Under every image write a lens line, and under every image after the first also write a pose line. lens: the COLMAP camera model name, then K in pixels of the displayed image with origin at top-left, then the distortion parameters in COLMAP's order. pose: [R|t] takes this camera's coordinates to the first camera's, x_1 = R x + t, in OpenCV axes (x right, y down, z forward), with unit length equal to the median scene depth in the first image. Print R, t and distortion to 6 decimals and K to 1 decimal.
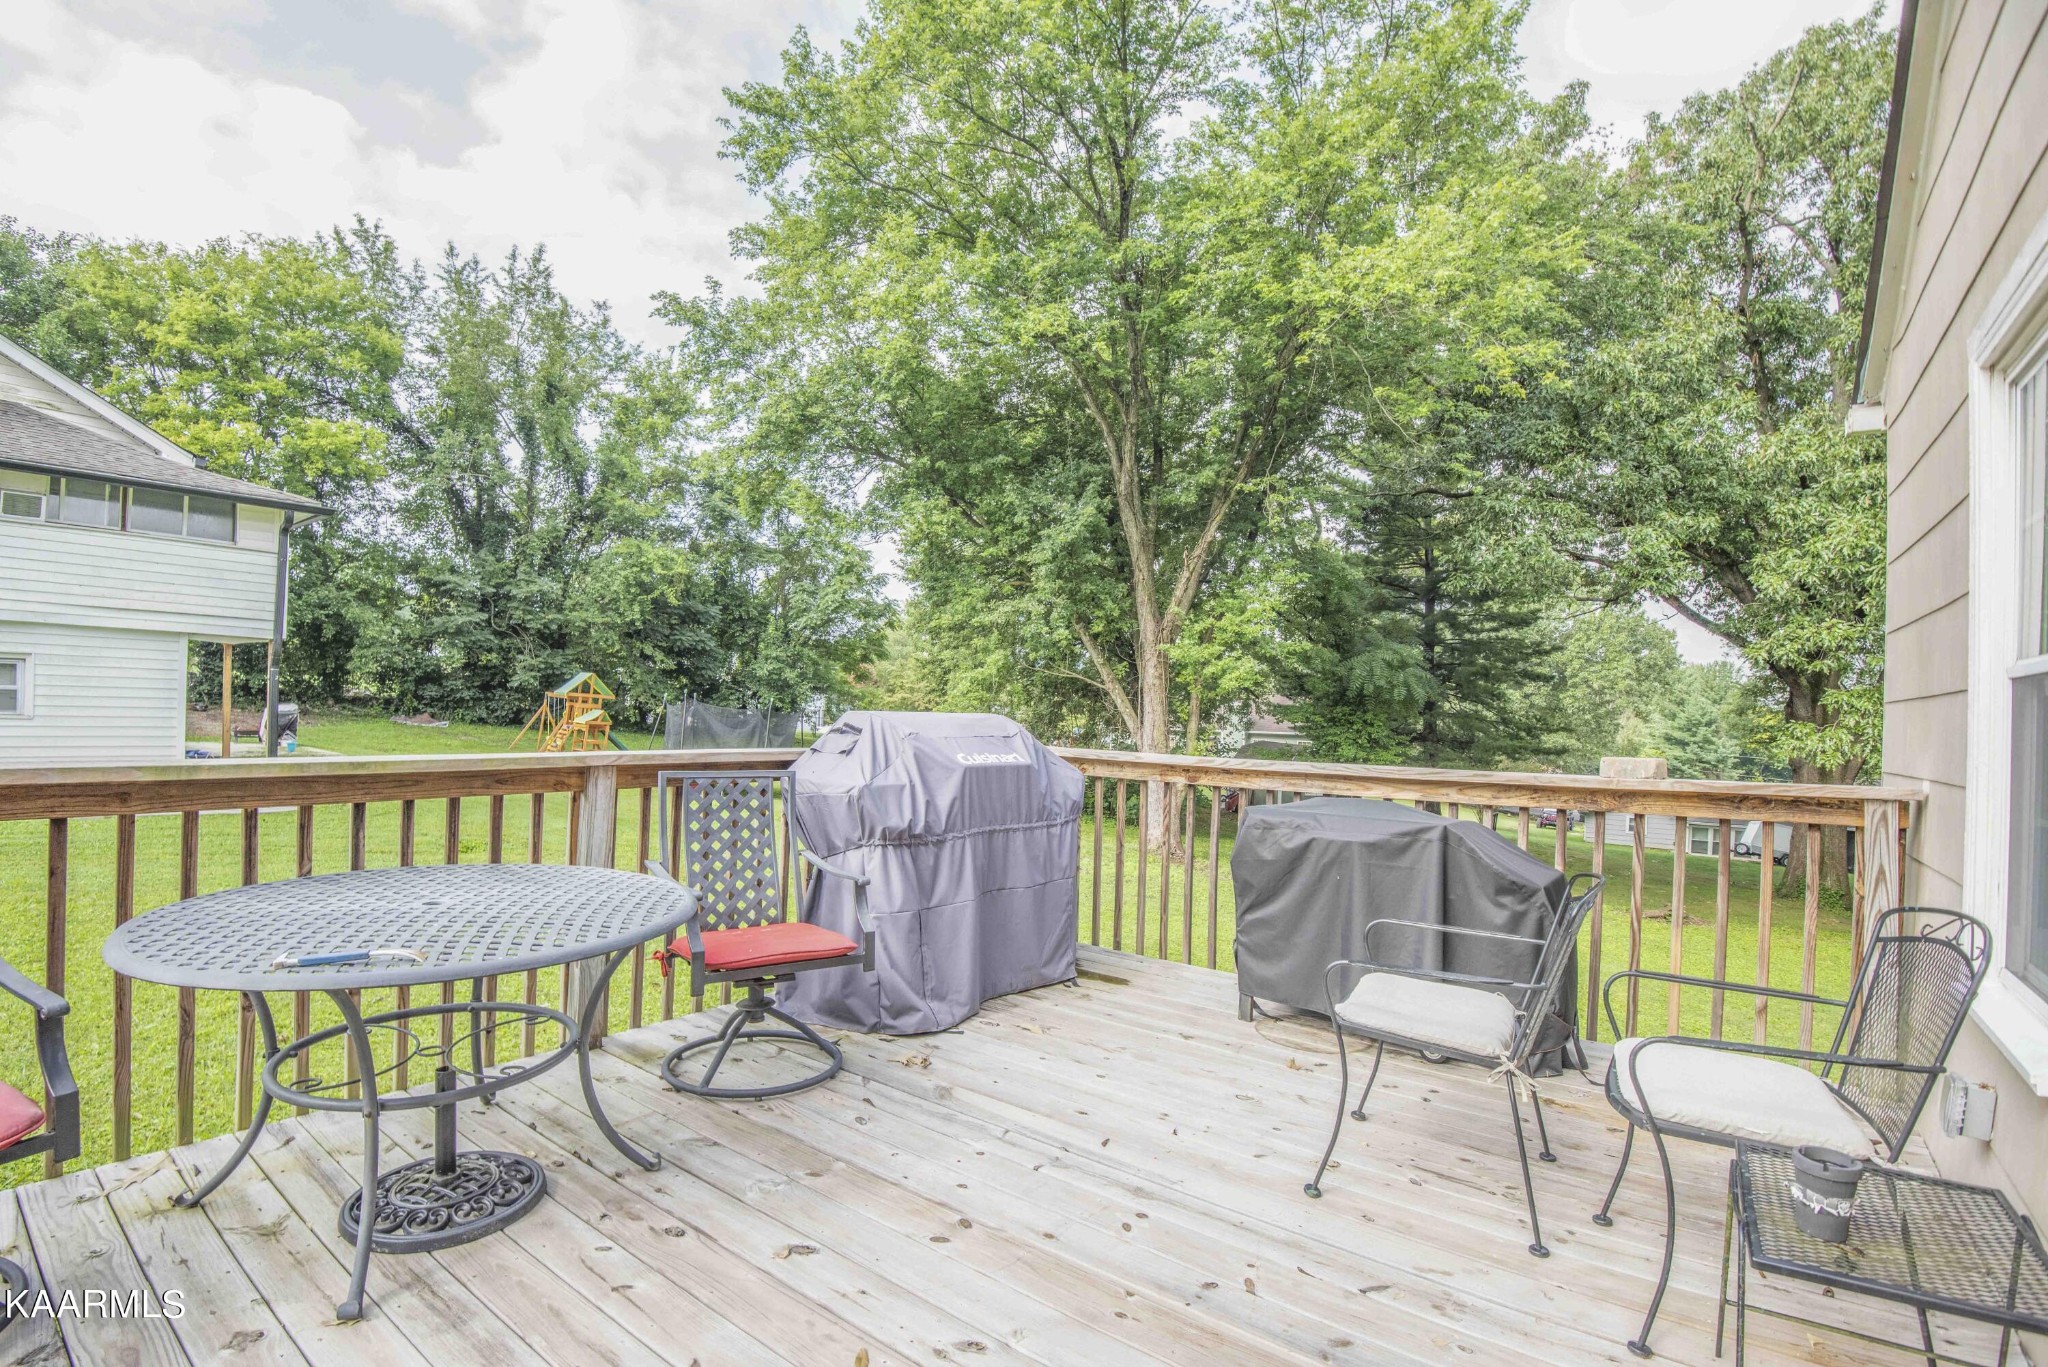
lens RADIAL K [[939.1, 0, 1002.9], [0, 939.1, 717.3], [0, 0, 1]] dist [-0.024703, -0.007639]
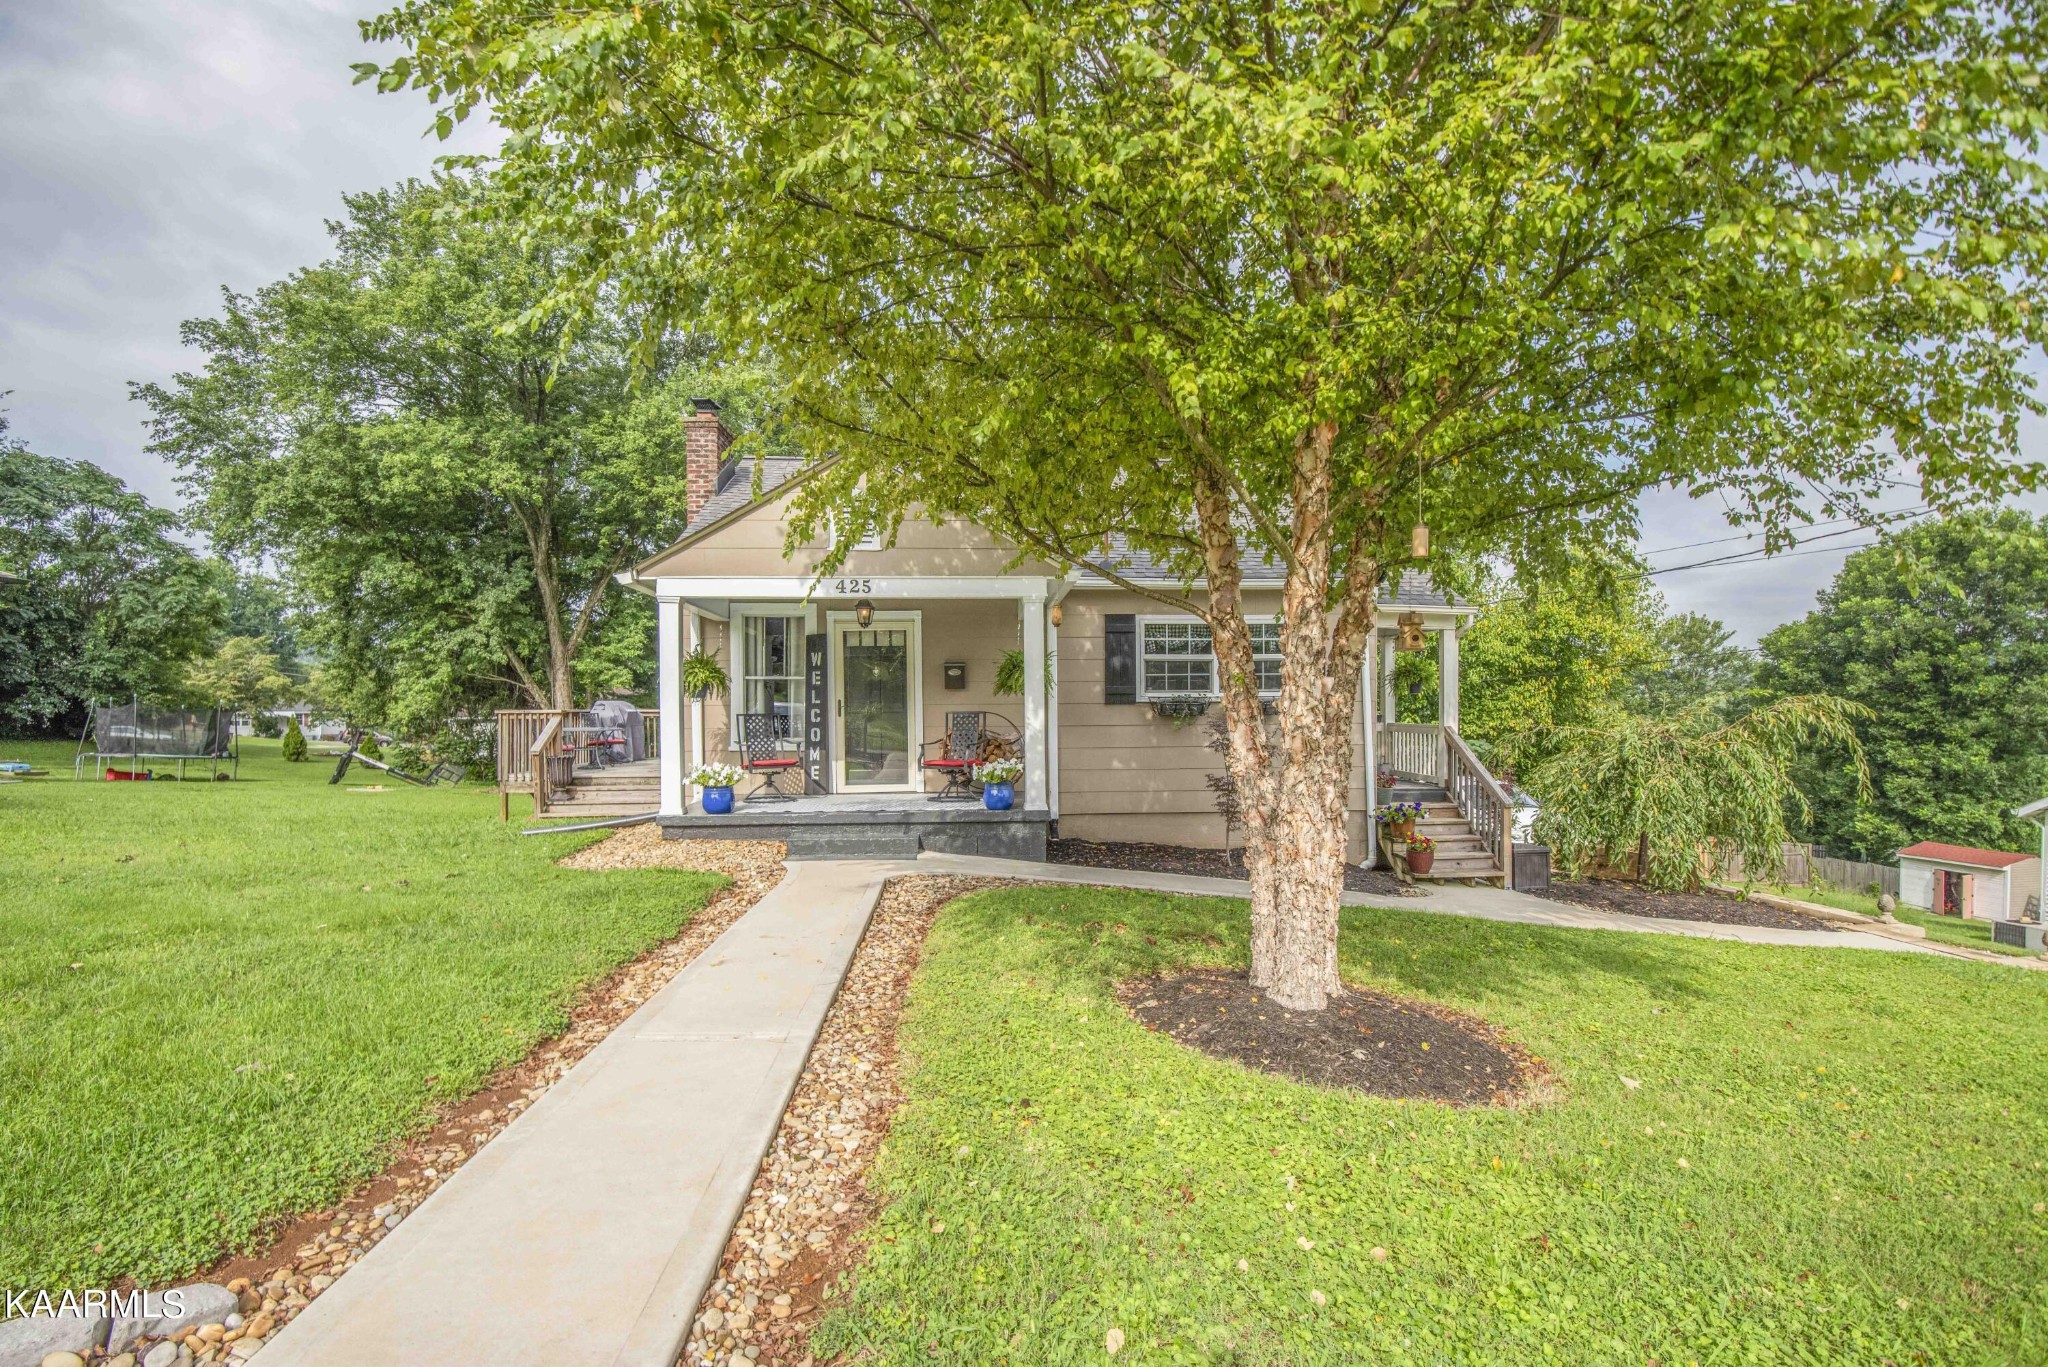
lens RADIAL K [[939.1, 0, 1033.8], [0, 939.1, 703.2], [0, 0, 1]] dist [-0.024703, -0.007639]
pose [[0.744199, -0.029501, 0.667307, -0.310868], [0.030000, 0.999492, 0.010729, 0.003471], [-0.667284, 0.012034, 0.744706, -0.745602]]
